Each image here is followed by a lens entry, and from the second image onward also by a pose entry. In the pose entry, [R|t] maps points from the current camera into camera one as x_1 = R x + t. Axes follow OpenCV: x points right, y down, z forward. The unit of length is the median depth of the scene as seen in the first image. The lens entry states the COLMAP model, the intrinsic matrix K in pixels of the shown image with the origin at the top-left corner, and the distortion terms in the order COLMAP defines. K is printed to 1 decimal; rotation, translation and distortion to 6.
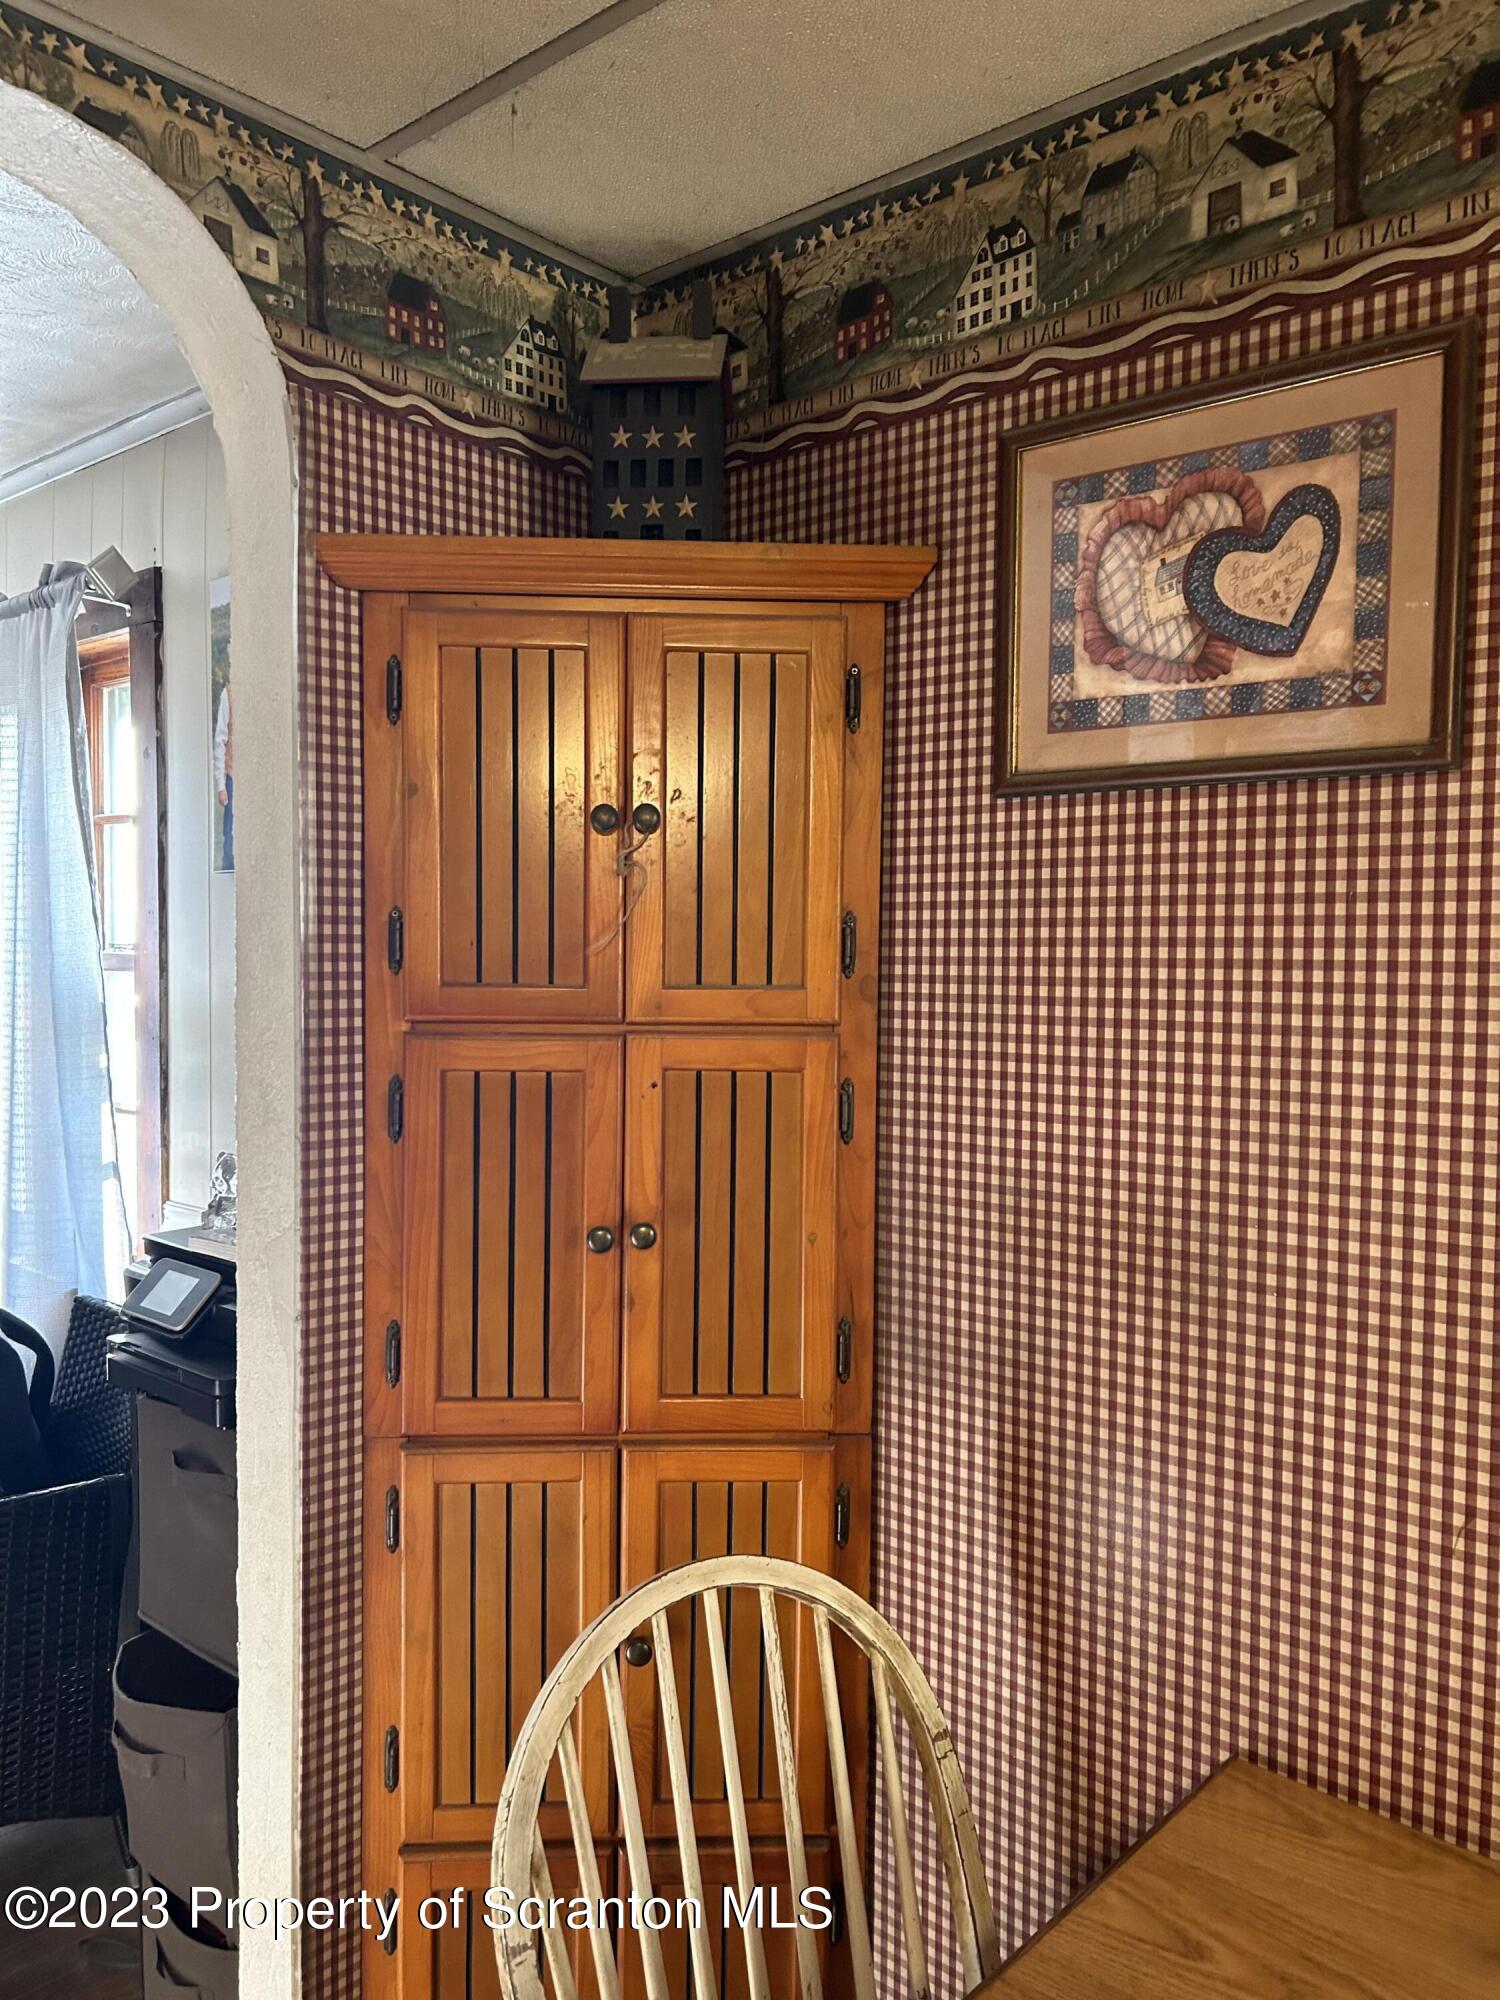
lens RADIAL K [[1506.5, 0, 750.0], [0, 1506.5, 1000.0], [0, 0, 1]] dist [0.062812, -0.051785]
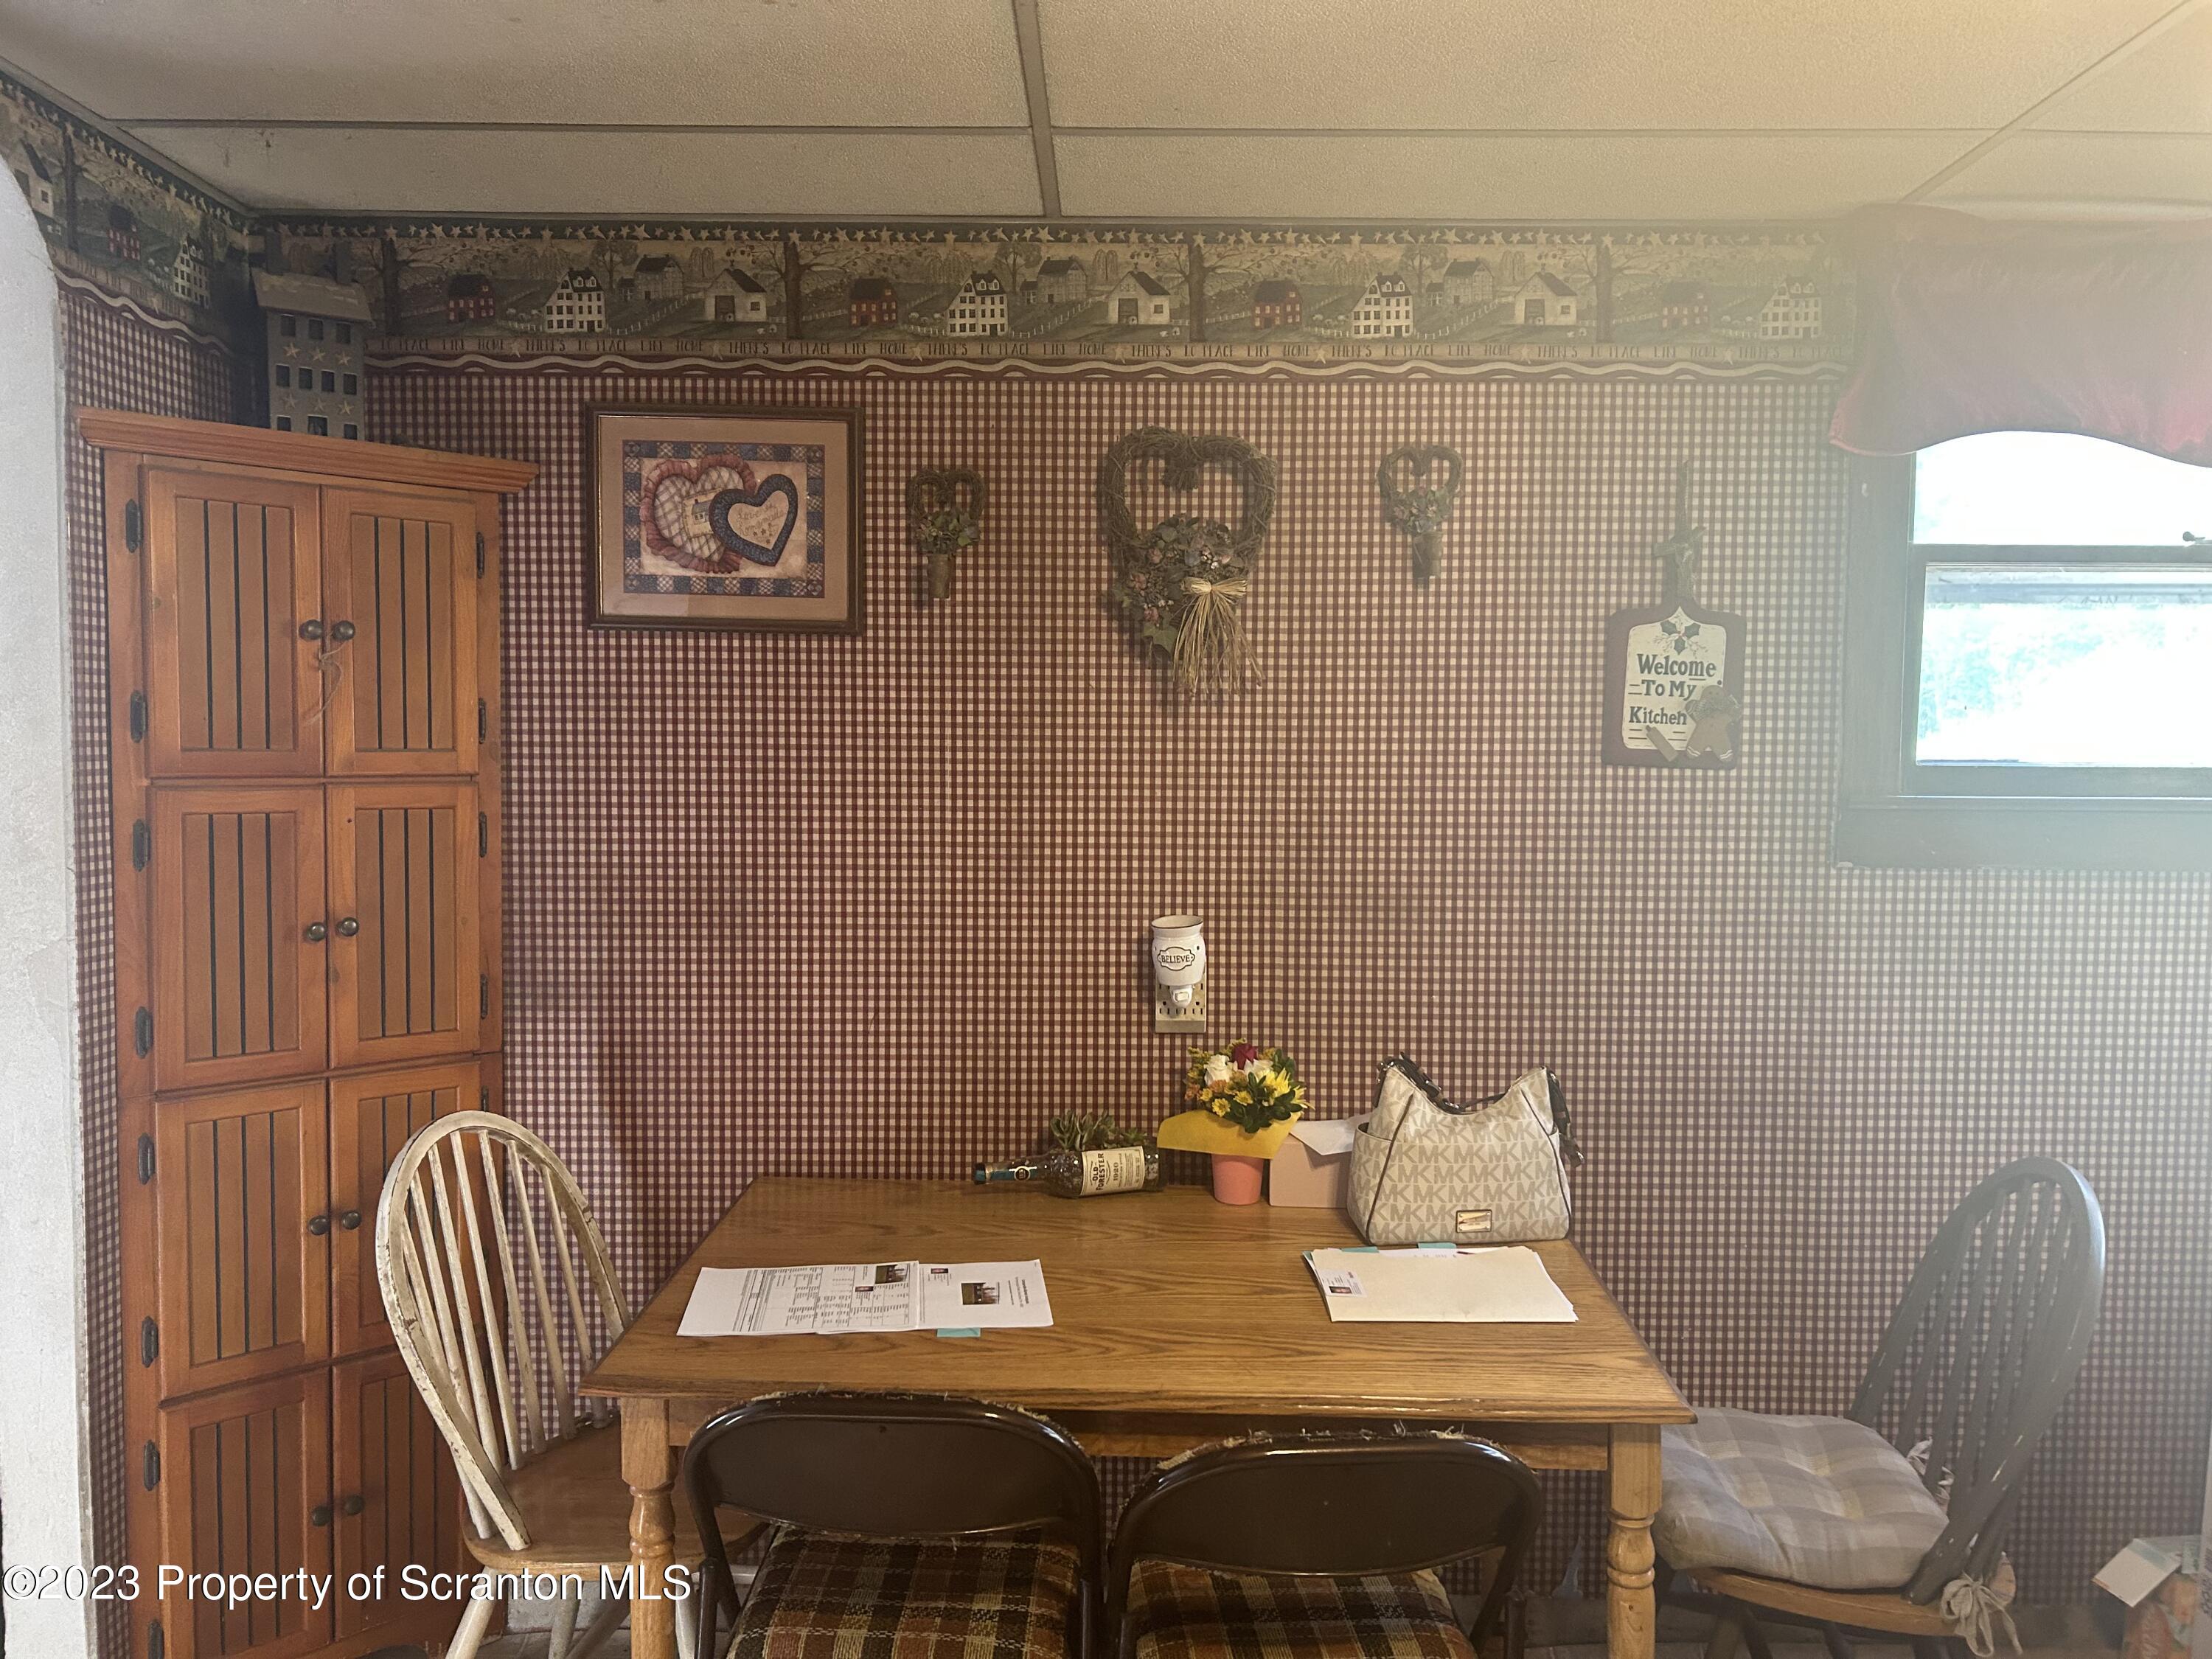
lens RADIAL K [[1666.1, 0, 1106.0], [0, 1666.1, 829.5], [0, 0, 1]] dist [0.062812, -0.051785]
pose [[0.751758, -0.040011, 0.658224, -0.596938], [0.020751, 0.999099, 0.037031, 0.021808], [-0.659112, -0.014180, 0.751911, -0.686203]]
